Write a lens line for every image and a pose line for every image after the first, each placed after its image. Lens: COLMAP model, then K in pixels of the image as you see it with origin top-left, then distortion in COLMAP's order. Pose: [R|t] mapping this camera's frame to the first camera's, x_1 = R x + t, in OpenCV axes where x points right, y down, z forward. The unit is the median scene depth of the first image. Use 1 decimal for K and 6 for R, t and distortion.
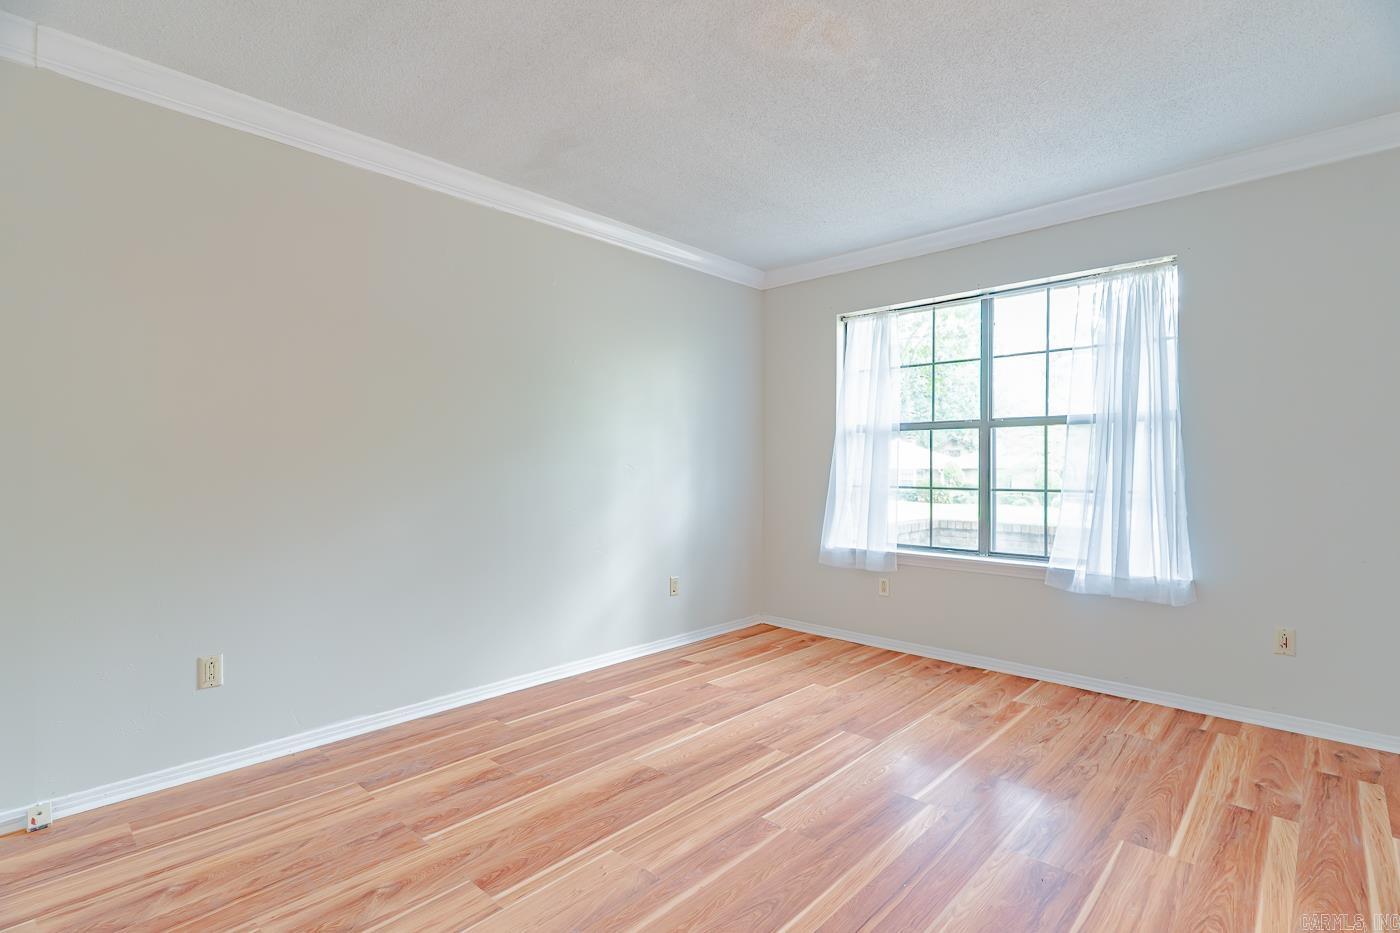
lens RADIAL K [[667.5, 0, 696.7], [0, 667.5, 464.6], [0, 0, 1]] dist [0.000854, 0.000190]
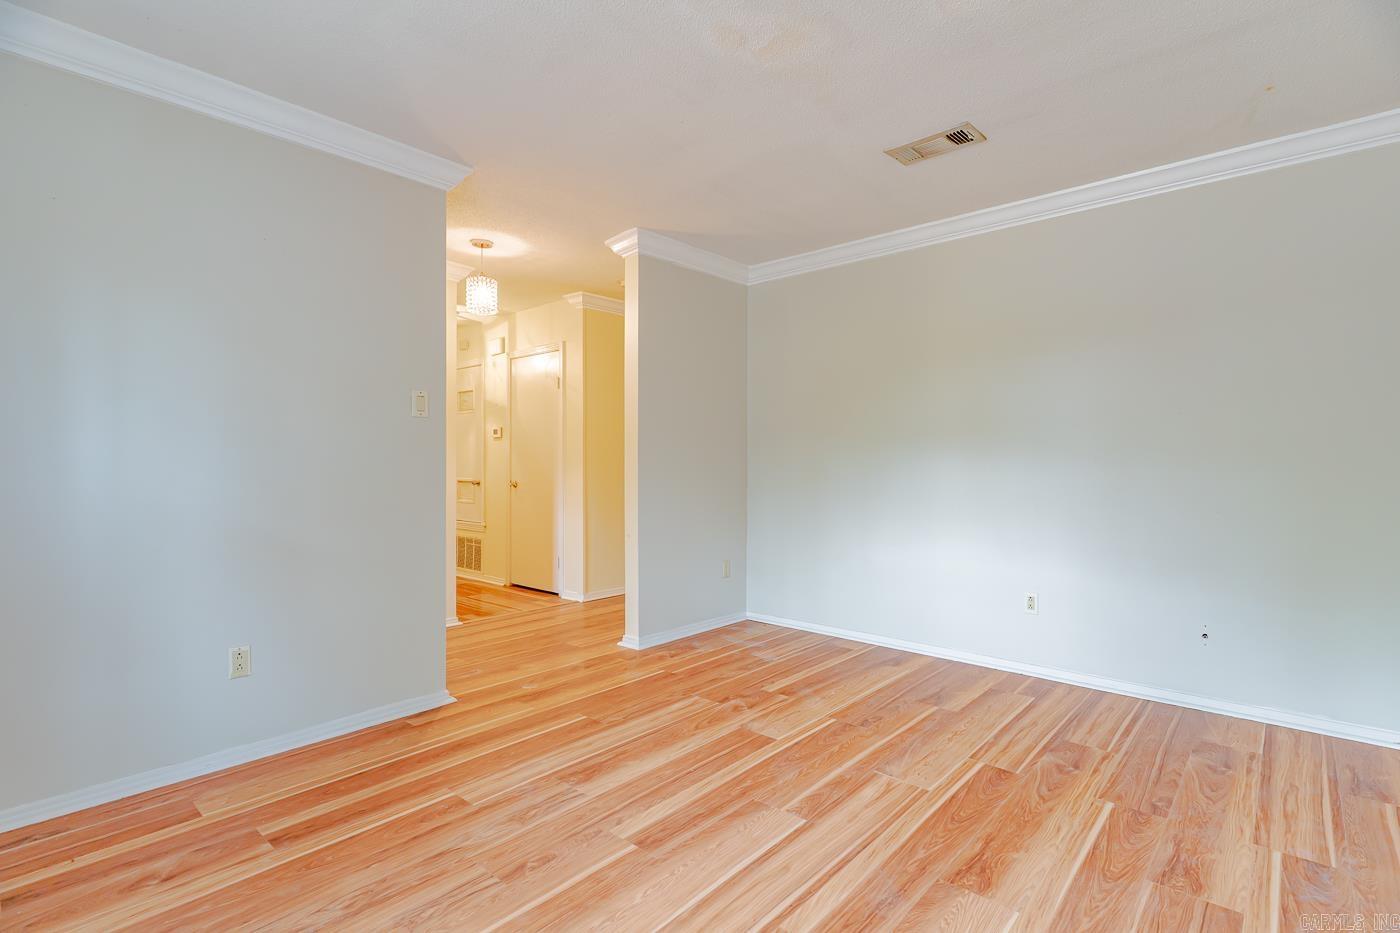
lens RADIAL K [[667.5, 0, 696.7], [0, 667.5, 464.6], [0, 0, 1]] dist [0.000854, 0.000190]
pose [[-0.999673, -0.000561, -0.025561, 0.293876], [-0.000512, 0.999998, -0.001908, 0.008775], [0.025562, -0.001894, -0.999671, 2.046246]]
